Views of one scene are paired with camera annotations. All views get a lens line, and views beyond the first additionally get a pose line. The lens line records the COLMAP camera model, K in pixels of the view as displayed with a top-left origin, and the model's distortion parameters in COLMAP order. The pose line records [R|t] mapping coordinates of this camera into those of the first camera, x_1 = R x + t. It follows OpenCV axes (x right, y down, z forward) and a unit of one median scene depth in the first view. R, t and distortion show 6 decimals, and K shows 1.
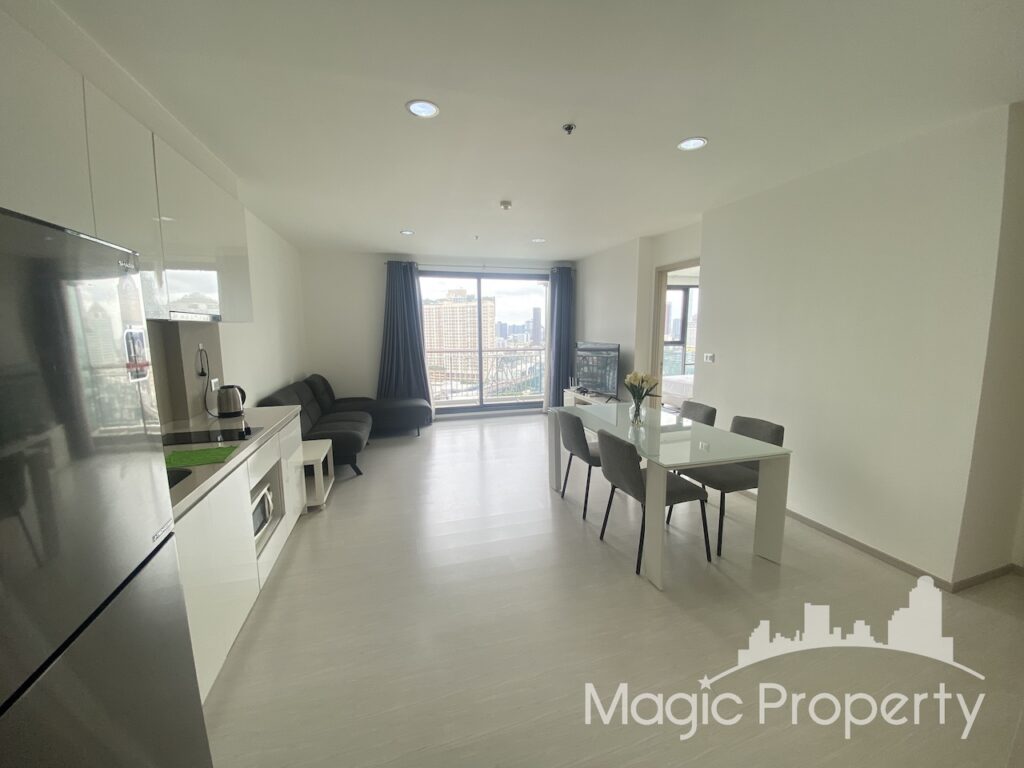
lens RADIAL K [[411.2, 0, 511.5], [0, 411.2, 385.0], [0, 0, 1]] dist [0.038218, -0.029221]
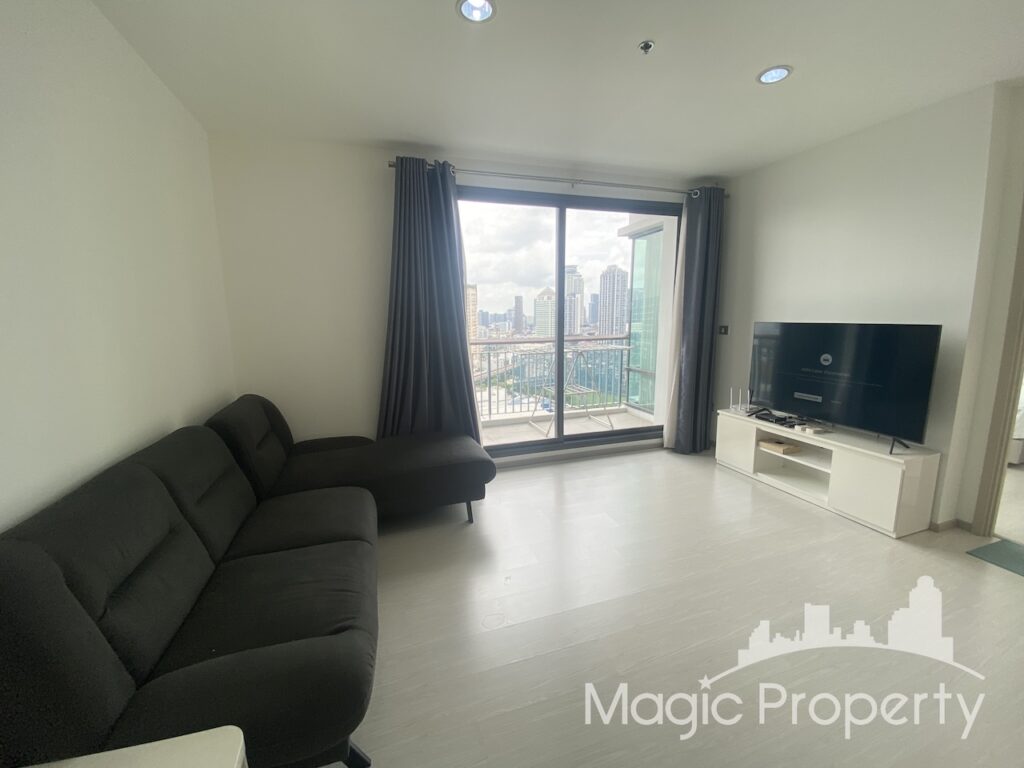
lens RADIAL K [[411.2, 0, 511.5], [0, 411.2, 385.0], [0, 0, 1]] dist [0.038218, -0.029221]
pose [[0.998970, -0.013519, 0.043318, -0.269169], [0.012341, 0.999550, 0.027346, -0.064926], [-0.043668, -0.026783, 0.998687, 0.710127]]
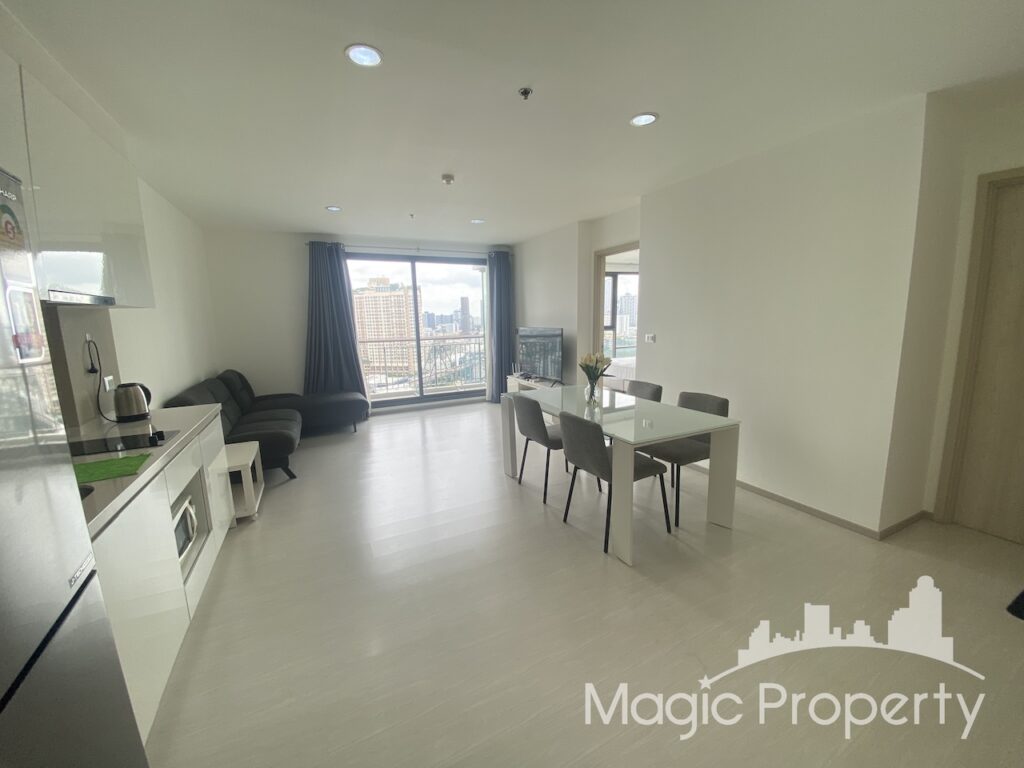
lens RADIAL K [[411.2, 0, 511.5], [0, 411.2, 385.0], [0, 0, 1]] dist [0.038218, -0.029221]
pose [[0.985131, -0.043751, 0.166140, -0.041571], [0.039595, 0.998817, 0.028244, 0.007731], [-0.167179, -0.021246, 0.985698, 0.034203]]
